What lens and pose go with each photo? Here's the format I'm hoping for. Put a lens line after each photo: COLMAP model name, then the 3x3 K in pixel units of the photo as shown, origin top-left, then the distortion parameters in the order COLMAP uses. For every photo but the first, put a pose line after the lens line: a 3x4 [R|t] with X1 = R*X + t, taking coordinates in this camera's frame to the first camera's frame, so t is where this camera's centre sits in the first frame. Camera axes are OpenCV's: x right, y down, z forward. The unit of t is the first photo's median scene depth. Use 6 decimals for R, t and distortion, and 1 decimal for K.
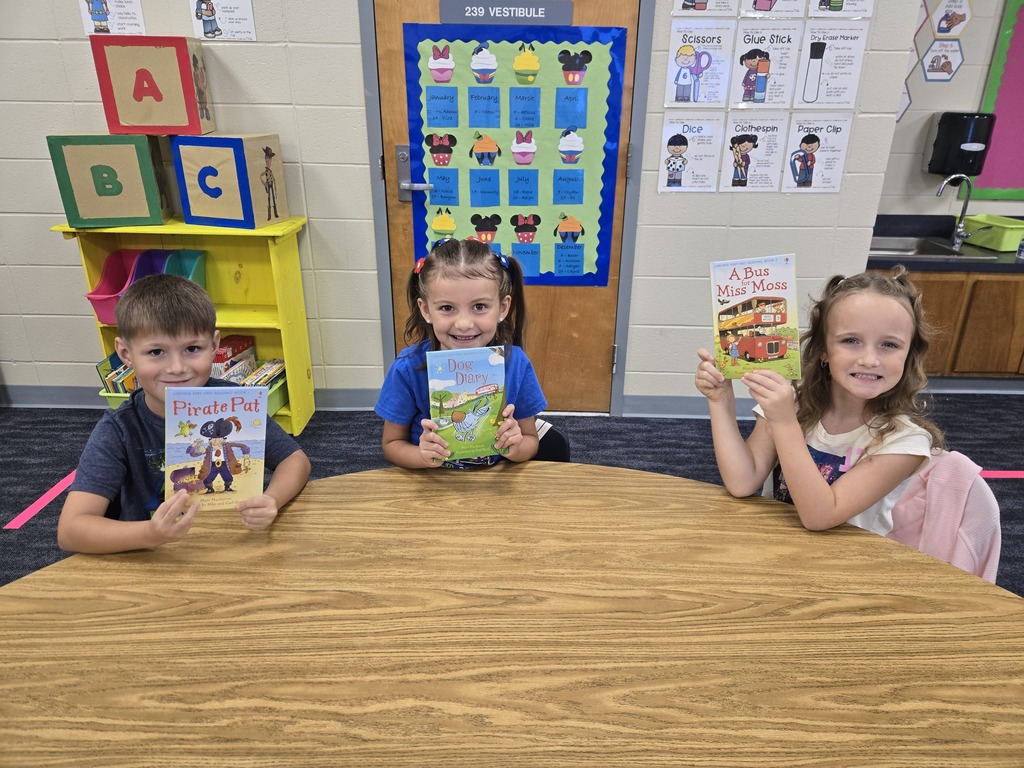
lens RADIAL K [[686.4, 0, 519.0], [0, 686.4, 387.4], [0, 0, 1]] dist [0.045275, -0.045459]
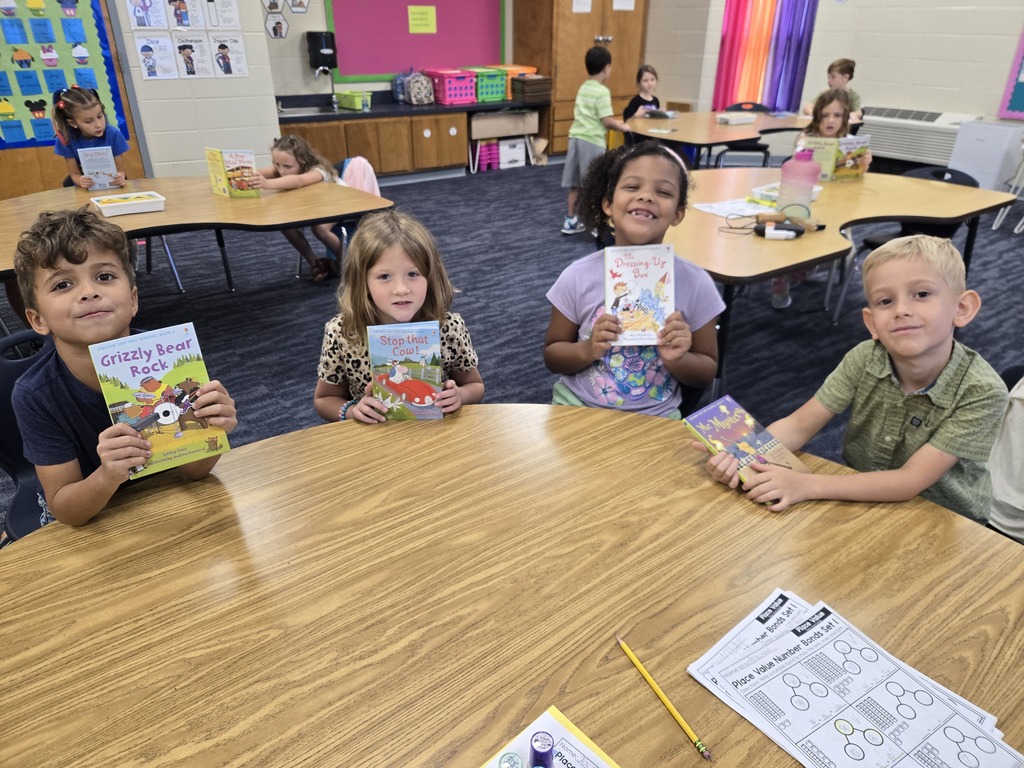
lens RADIAL K [[686.4, 0, 531.1], [0, 686.4, 394.9], [0, 0, 1]] dist [0.045275, -0.045459]
pose [[0.797165, -0.289813, 0.529657, -0.187146], [0.235389, 0.957027, 0.169384, 0.431843], [-0.555986, -0.010352, 0.831127, -1.059654]]
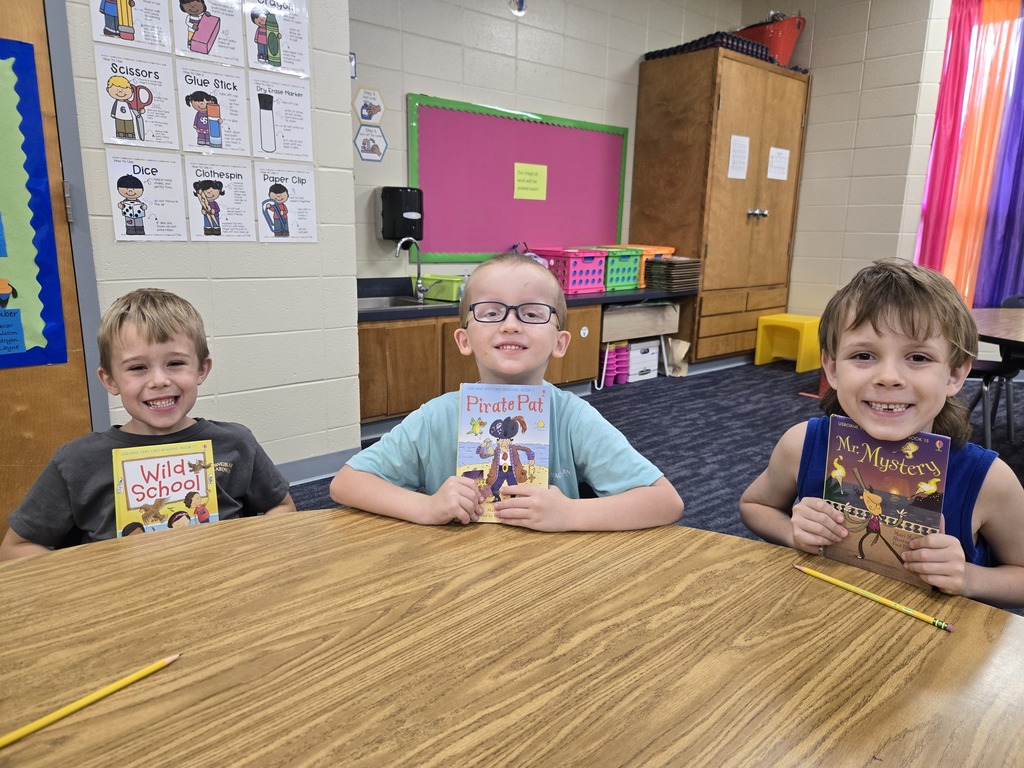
lens RADIAL K [[686.4, 0, 512.3], [0, 686.4, 385.6], [0, 0, 1]] dist [0.045275, -0.045459]
pose [[0.746783, -0.140426, 0.650074, -0.010134], [0.245572, 0.966603, -0.073303, 0.068085], [-0.618070, 0.214381, 0.756327, 0.113439]]
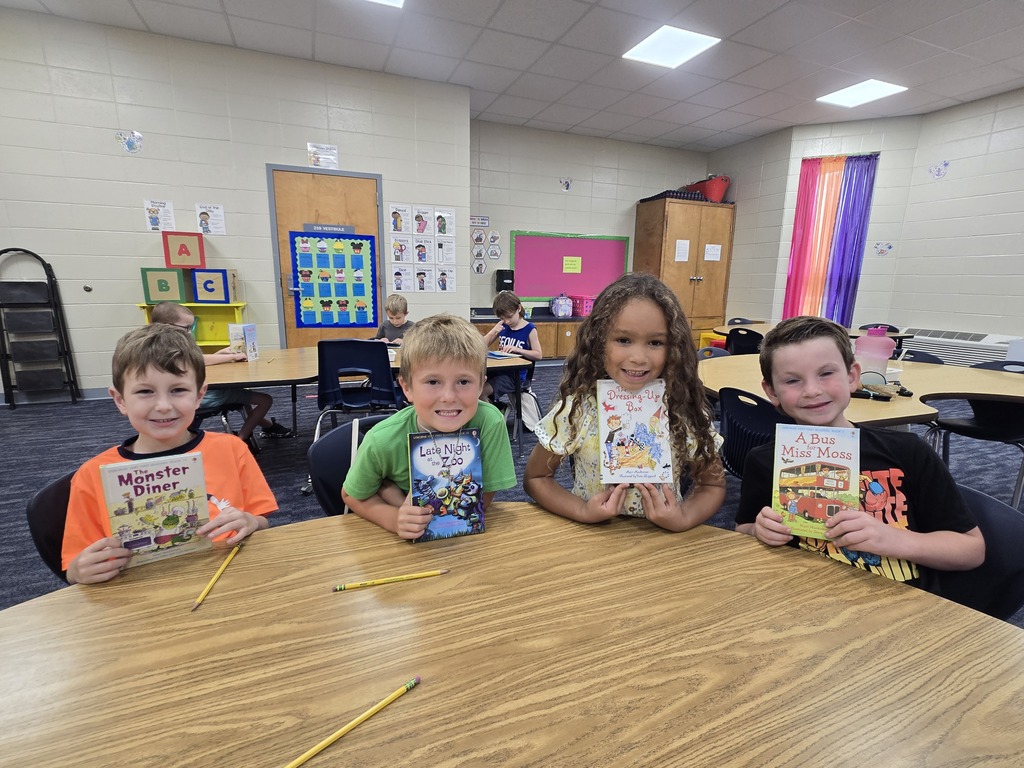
lens RADIAL K [[486.5, 0, 521.7], [0, 486.5, 395.8], [0, 0, 1]] dist [-0.003058, -0.001952]
pose [[0.919368, -0.083554, 0.384422, -0.113250], [0.144934, 0.980390, -0.133529, 0.485225], [-0.365726, 0.178478, 0.913449, -0.939159]]
